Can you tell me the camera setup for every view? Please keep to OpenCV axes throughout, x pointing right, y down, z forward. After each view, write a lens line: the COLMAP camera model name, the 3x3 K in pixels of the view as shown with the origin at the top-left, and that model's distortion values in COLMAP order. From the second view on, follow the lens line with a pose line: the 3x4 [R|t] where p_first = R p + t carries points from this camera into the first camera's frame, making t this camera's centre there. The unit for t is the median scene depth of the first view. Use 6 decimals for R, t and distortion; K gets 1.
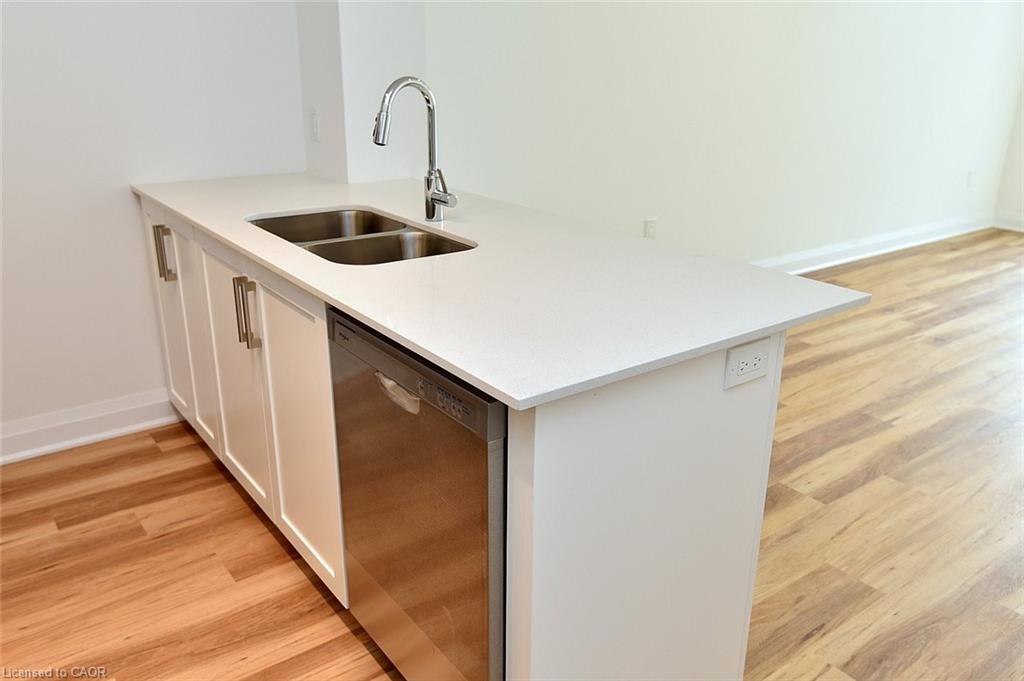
lens RADIAL K [[817.3, 0, 518.7], [0, 817.3, 334.7], [0, 0, 1]] dist [0.003474, -0.001243]
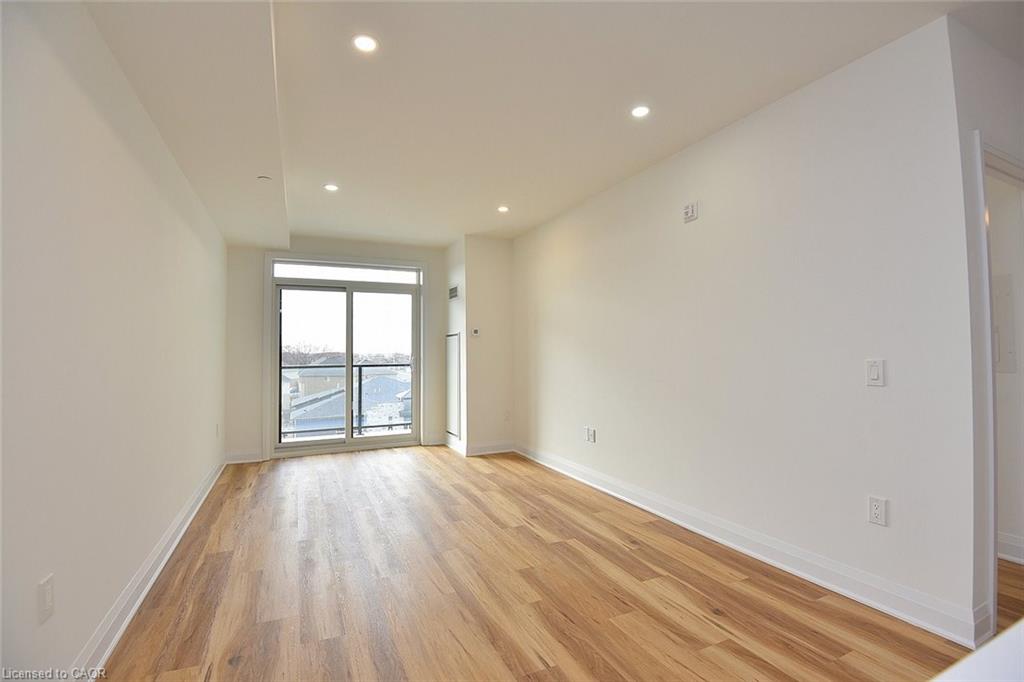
lens RADIAL K [[474.1, 0, 516.0], [0, 474.1, 339.7], [0, 0, 1]] dist [-0.003988, -0.029342]
pose [[0.217231, 0.009960, 0.976069, -0.104468], [0.332193, 0.939507, -0.083519, -0.233718], [-0.917856, 0.342386, 0.200781, 0.834383]]
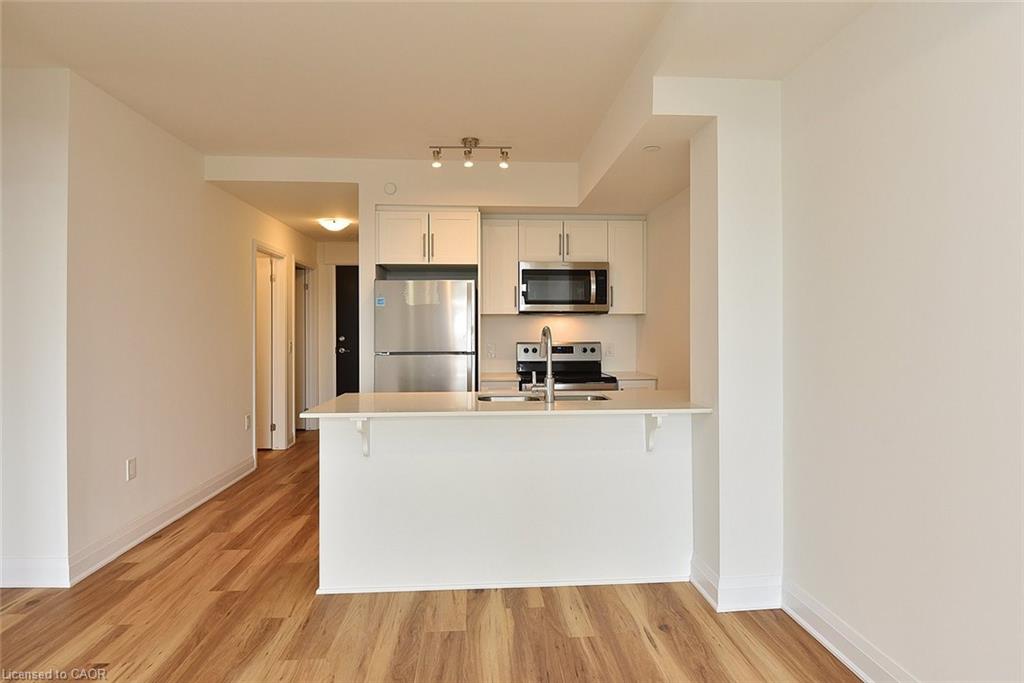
lens RADIAL K [[593.7, 0, 520.9], [0, 593.7, 328.3], [0, 0, 1]] dist [0.003946, -0.023854]
pose [[-0.543119, -0.017142, -0.839481, 0.786478], [-0.281595, 0.945609, 0.162874, -0.375546], [0.791028, 0.324853, -0.518406, 1.206743]]
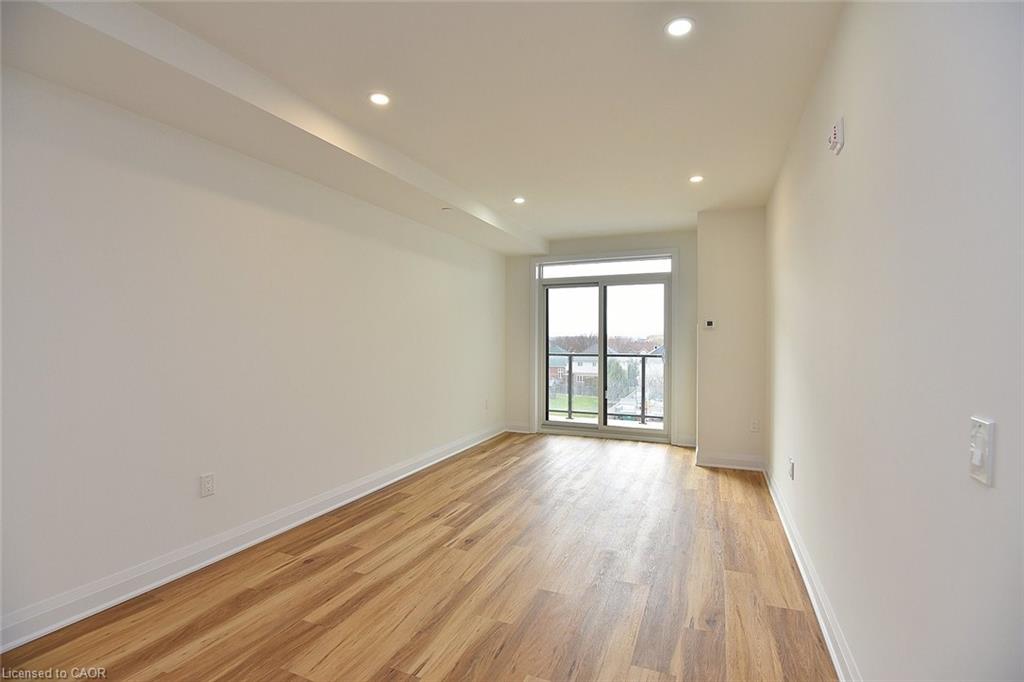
lens RADIAL K [[469.7, 0, 512.0], [0, 469.7, 338.2], [0, 0, 1]] dist [-0.005674, -0.027894]
pose [[0.869997, -0.015106, 0.492825, 0.302679], [0.173123, 0.945249, -0.276644, -0.105932], [-0.461663, 0.325999, 0.824980, 0.375958]]
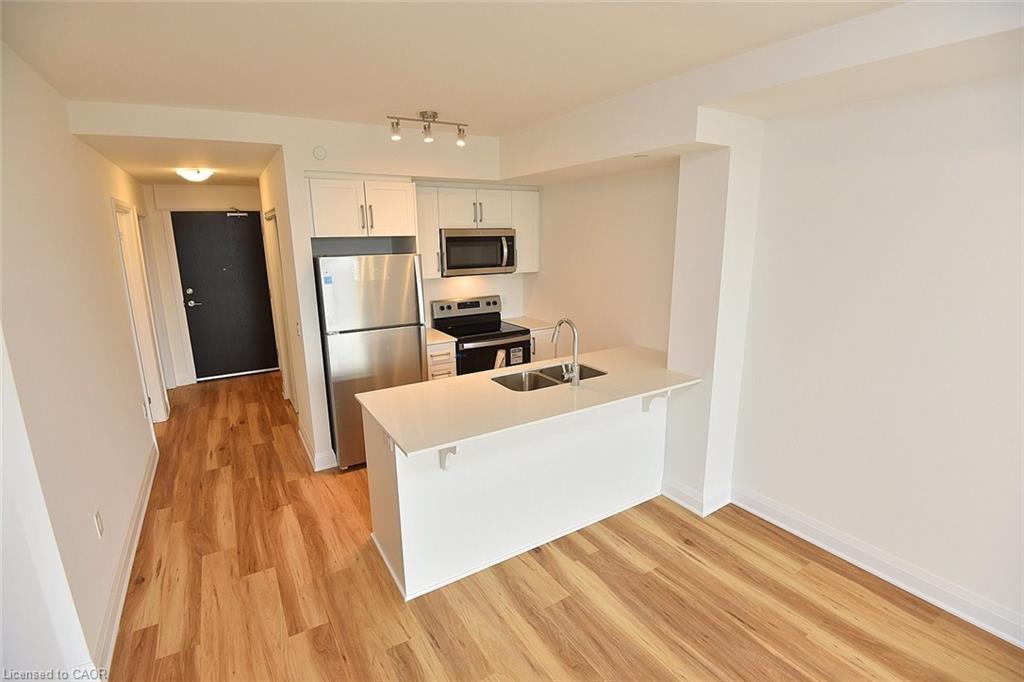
lens RADIAL K [[469.7, 0, 512.0], [0, 469.7, 338.2], [0, 0, 1]] dist [-0.005674, -0.027894]
pose [[-0.097815, 0.199985, -0.974904, 0.810515], [-0.317189, 0.922251, 0.221009, -0.357186], [0.943304, 0.330847, -0.026777, 0.645457]]
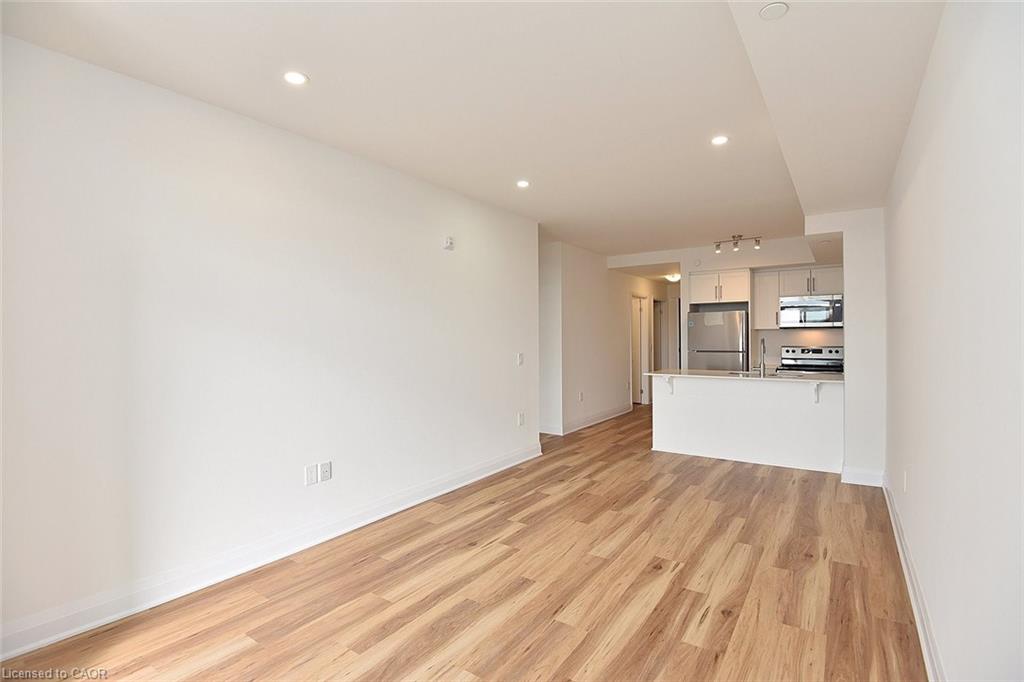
lens RADIAL K [[479.9, 0, 514.4], [0, 479.9, 337.3], [0, 0, 1]] dist [-0.003600, -0.030591]
pose [[-0.949352, -0.009645, -0.314066, 1.236575], [-0.111600, 0.944710, 0.308332, -0.640678], [0.293727, 0.327766, -0.897939, 1.942871]]
